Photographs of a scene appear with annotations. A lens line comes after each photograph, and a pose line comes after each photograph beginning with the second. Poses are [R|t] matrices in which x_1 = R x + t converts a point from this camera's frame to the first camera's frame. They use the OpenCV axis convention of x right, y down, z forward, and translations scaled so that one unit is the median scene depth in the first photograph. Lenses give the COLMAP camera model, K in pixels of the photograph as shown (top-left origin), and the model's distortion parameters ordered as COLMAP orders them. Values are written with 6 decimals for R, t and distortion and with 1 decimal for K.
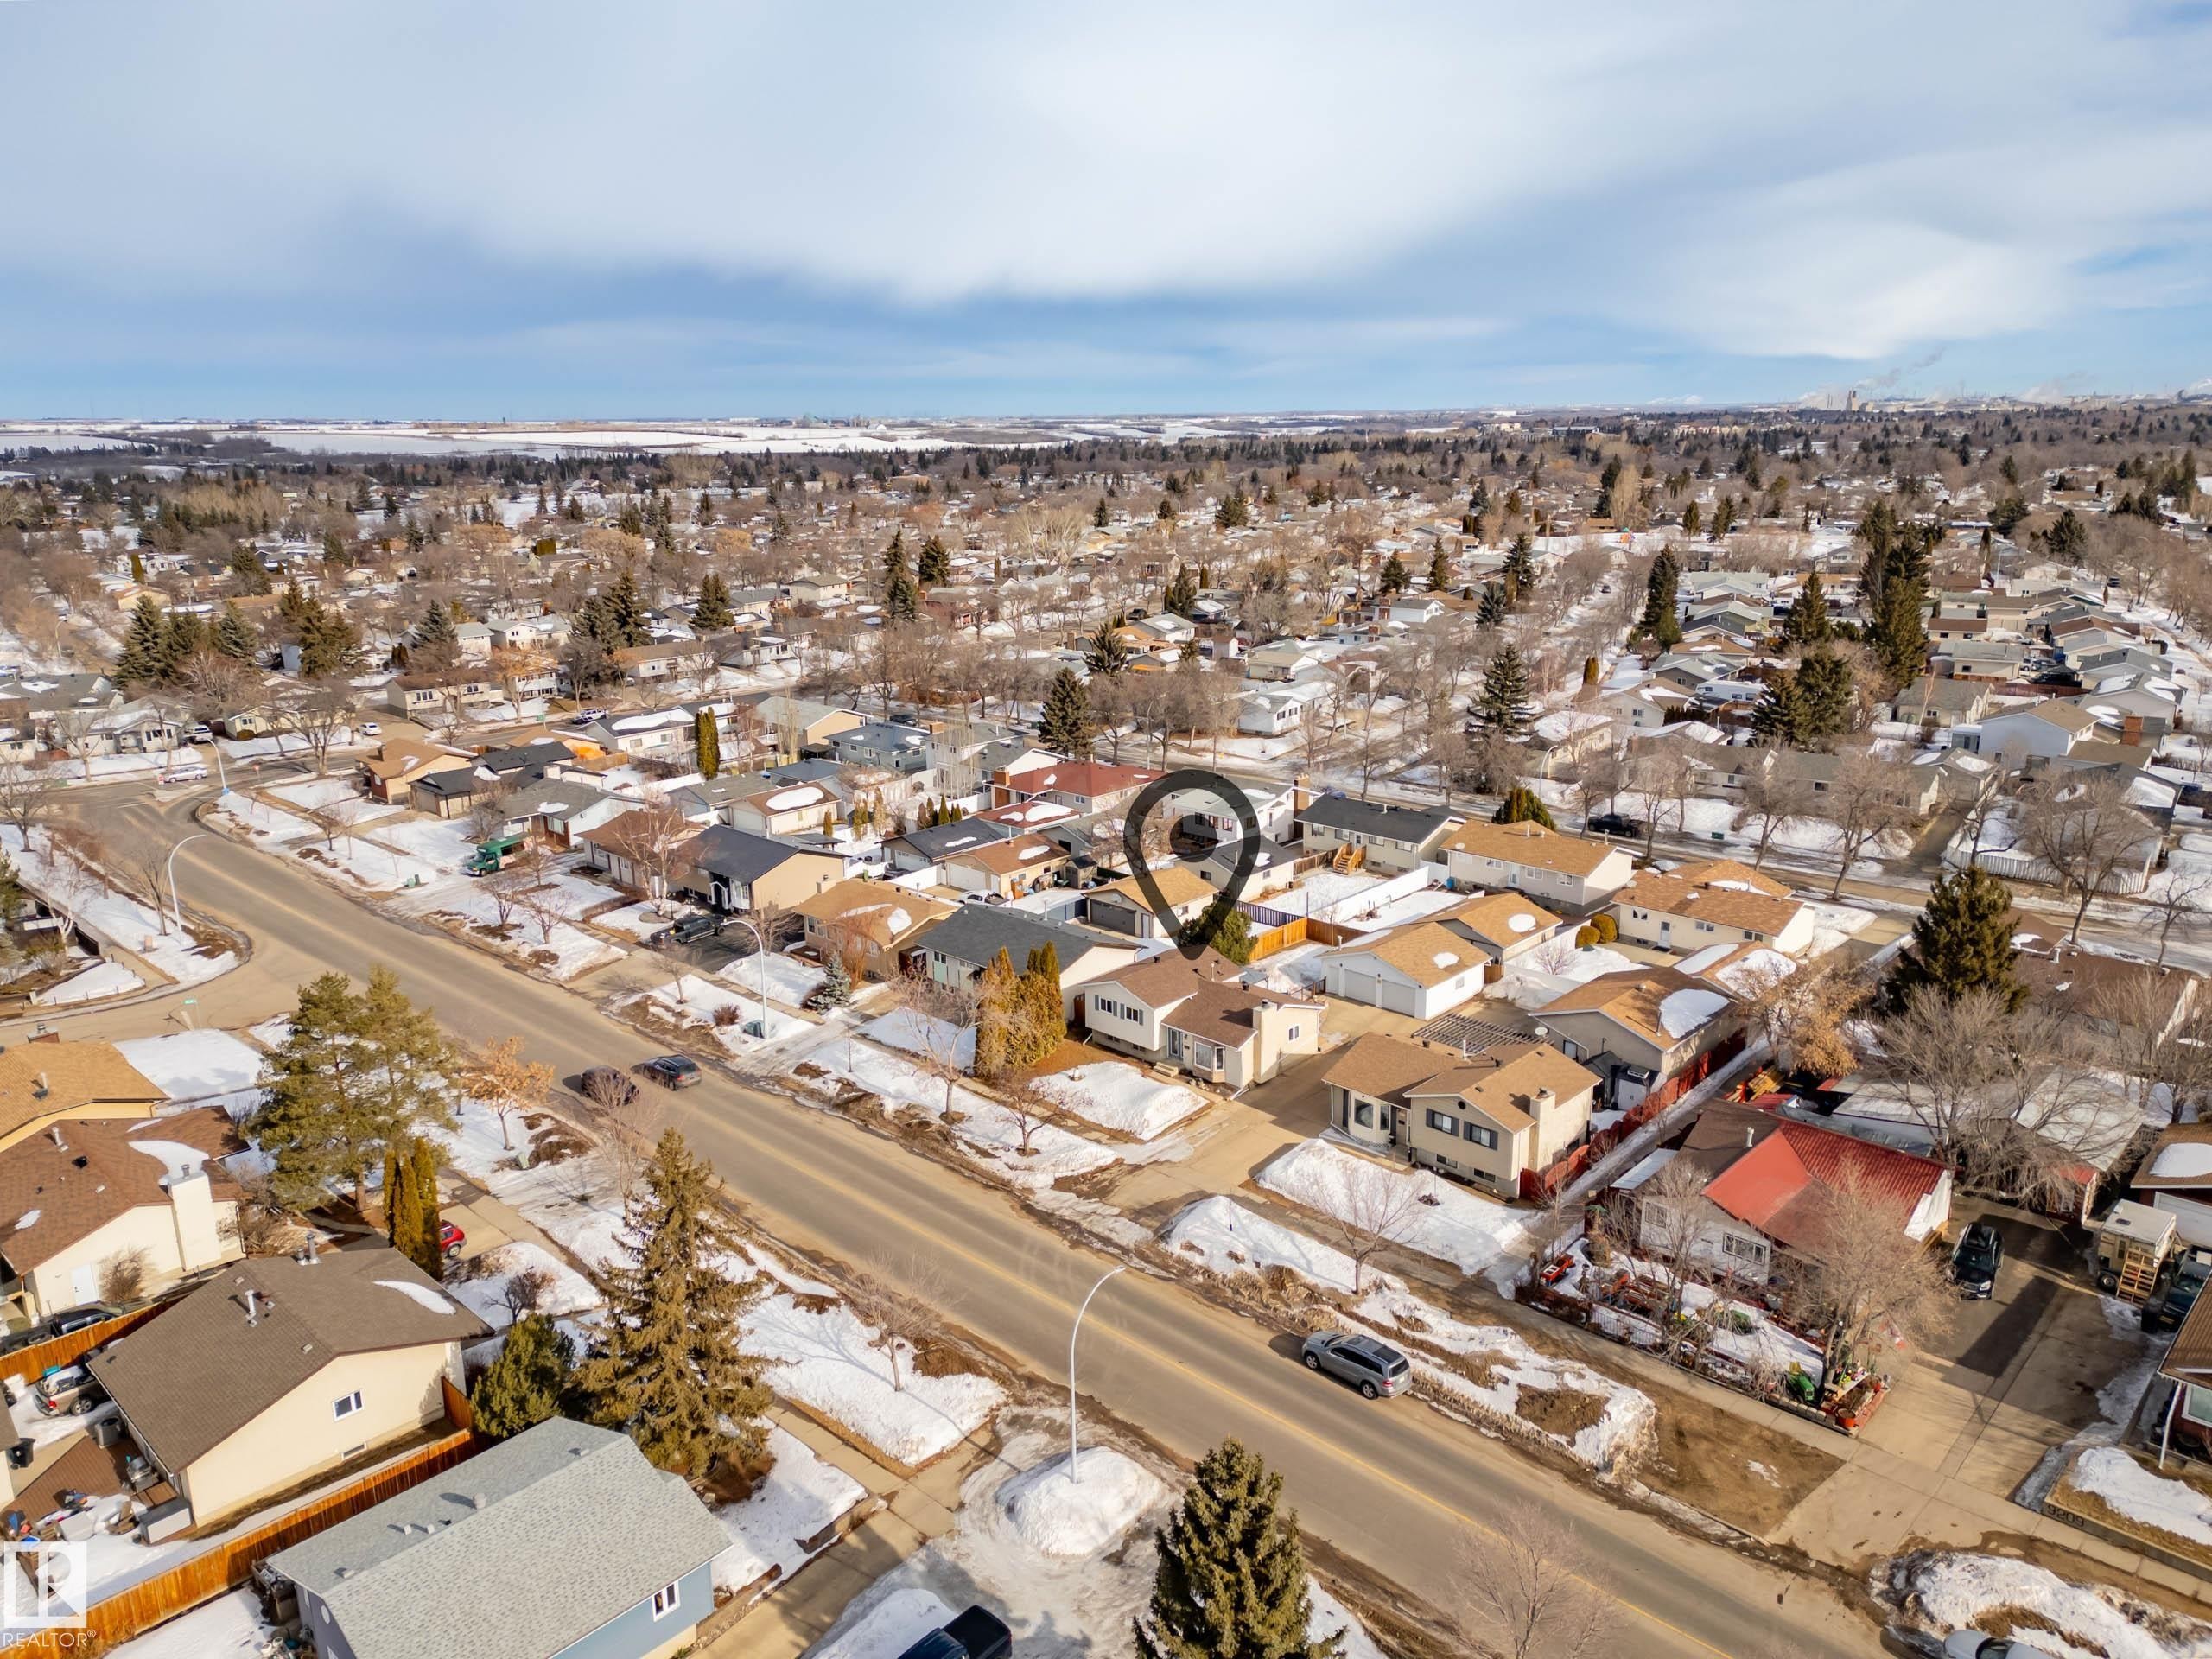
lens RADIAL K [[1570.1, 0, 1106.8], [0, 1570.1, 826.4], [0, 0, 1]] dist [0.056052, -0.039683]
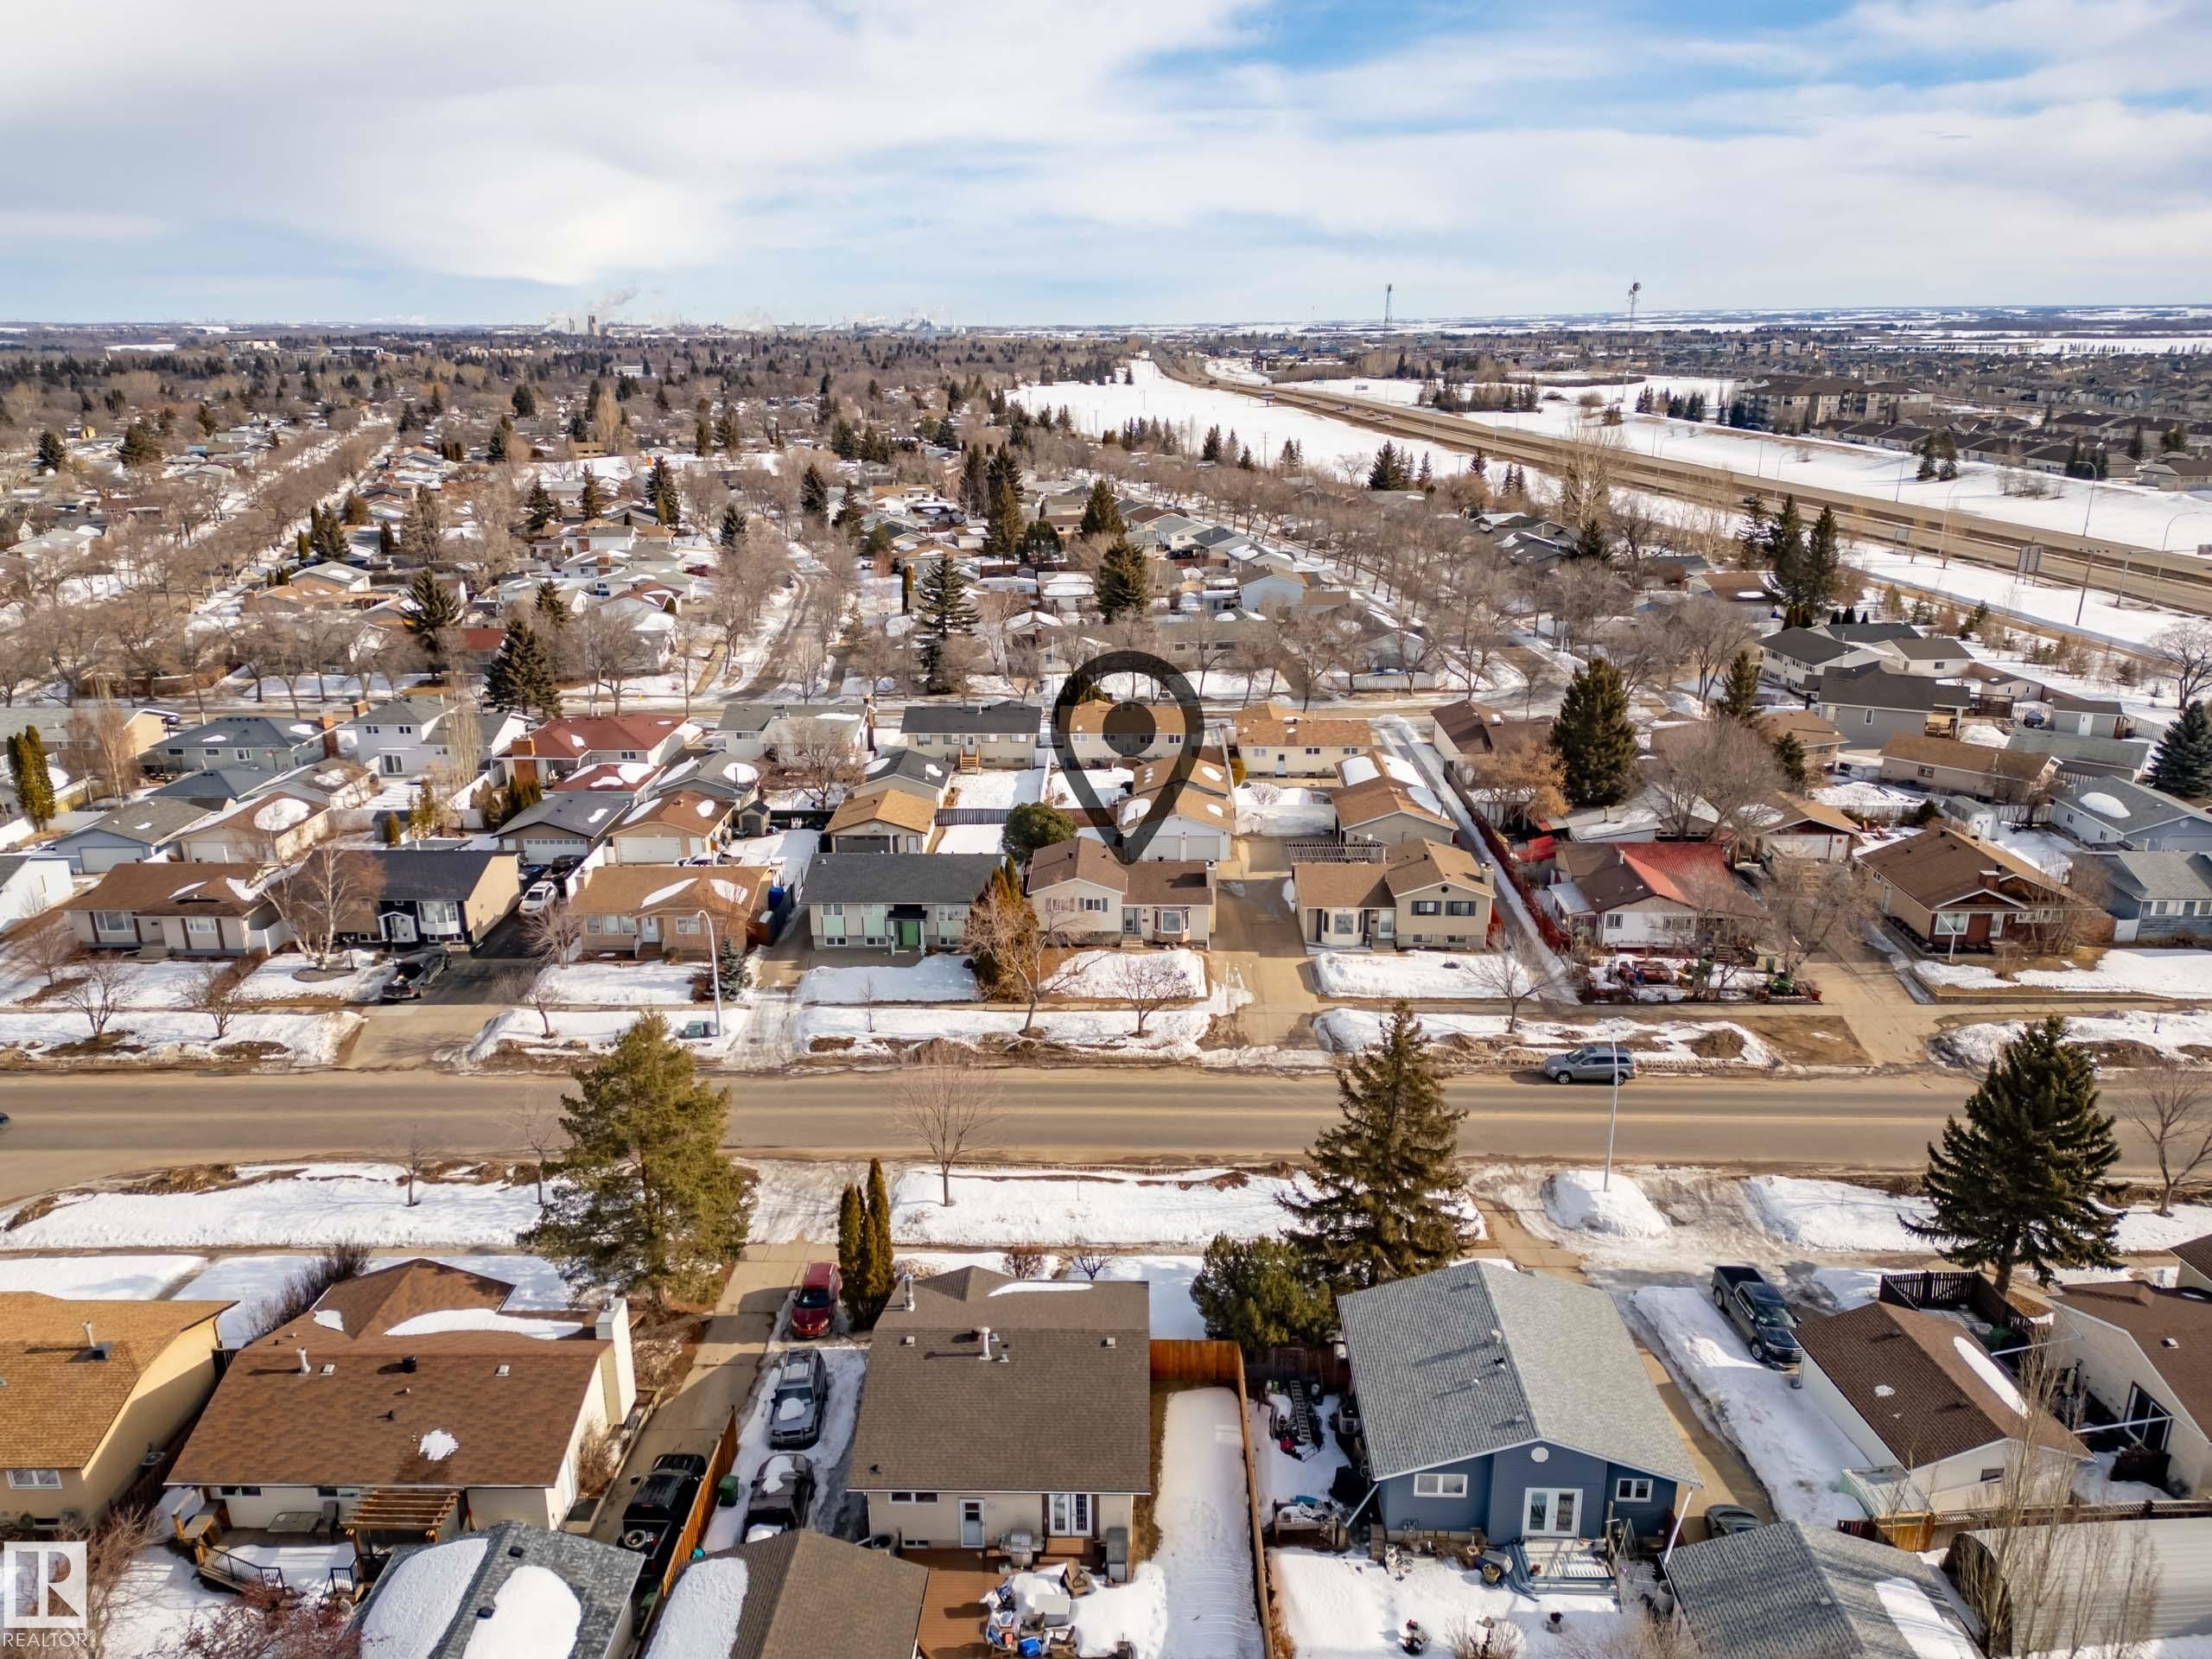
lens RADIAL K [[1570.1, 0, 1095.1], [0, 1570.1, 832.3], [0, 0, 1]] dist [0.056052, -0.039683]
pose [[0.737119, -0.198295, 0.646014, -0.604024], [0.166572, 0.979797, 0.110687, -0.042882], [-0.654912, 0.026018, 0.755258, 0.168634]]
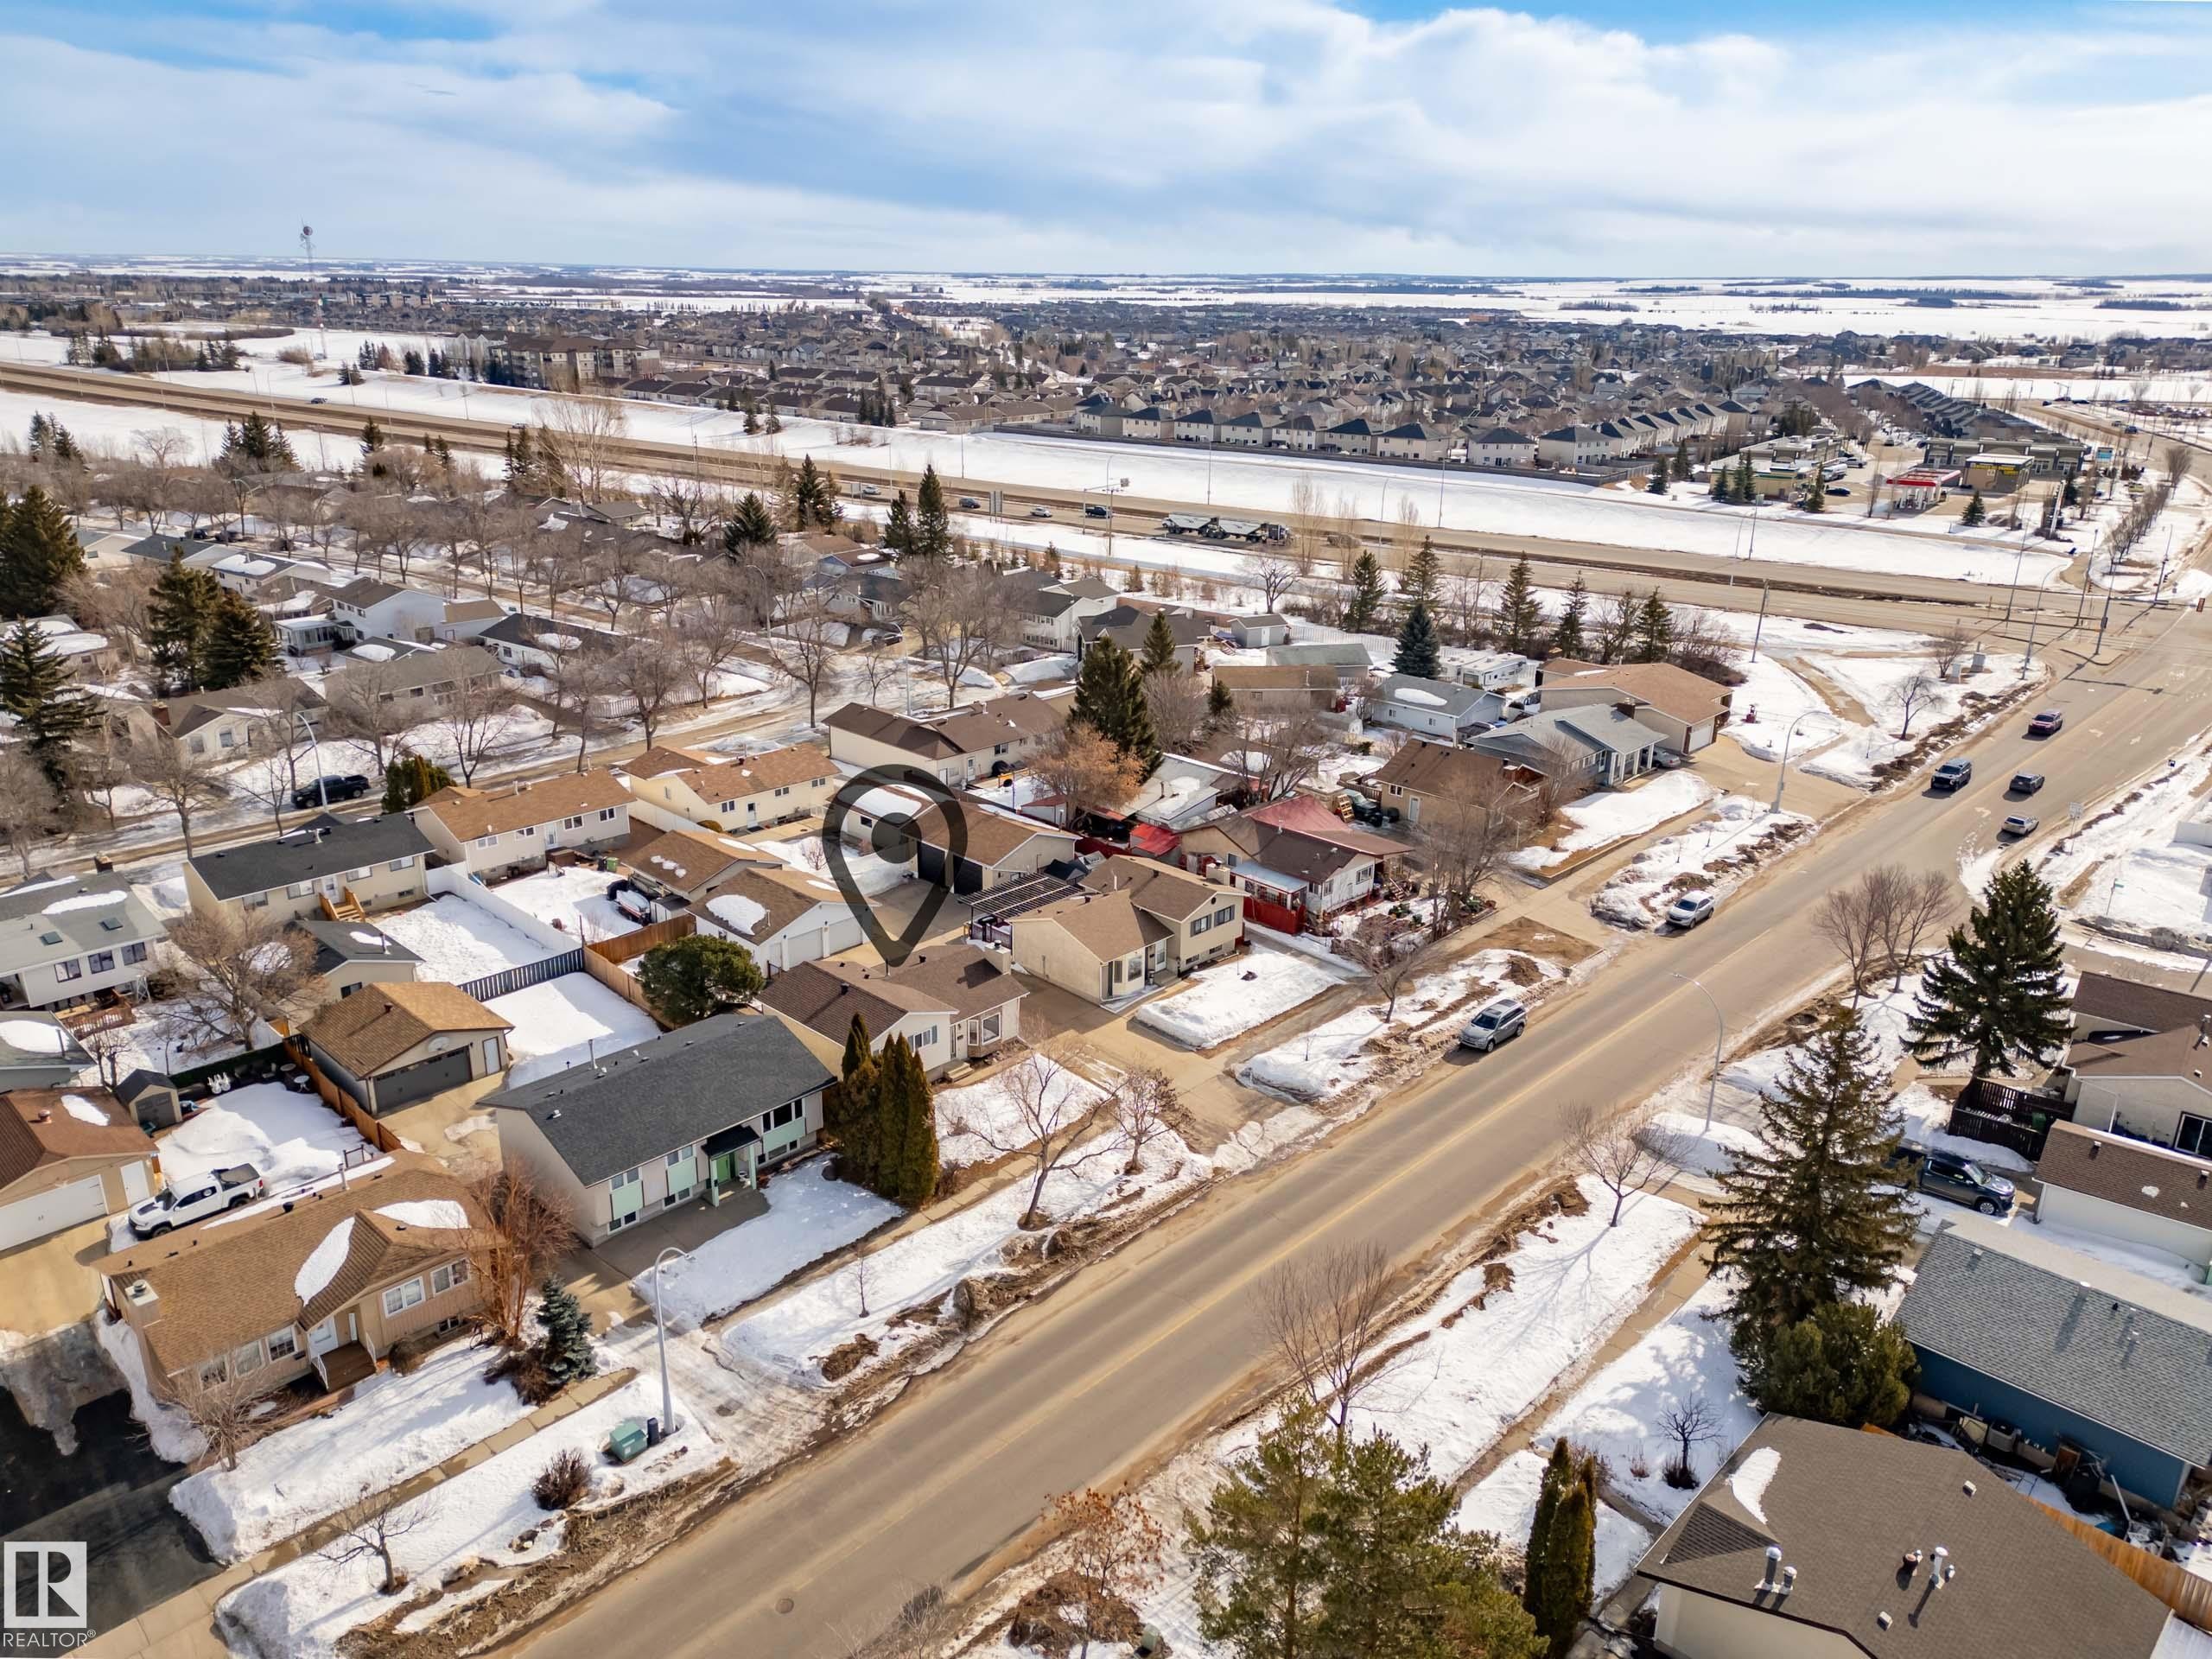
lens RADIAL K [[1570.1, 0, 1128.4], [0, 1570.1, 837.6], [0, 0, 1]] dist [0.056052, -0.039683]
pose [[-0.009761, -0.319430, 0.947560, -0.670173], [0.239523, 0.919271, 0.312361, -0.192406], [-0.970842, 0.230011, 0.067538, 0.736238]]
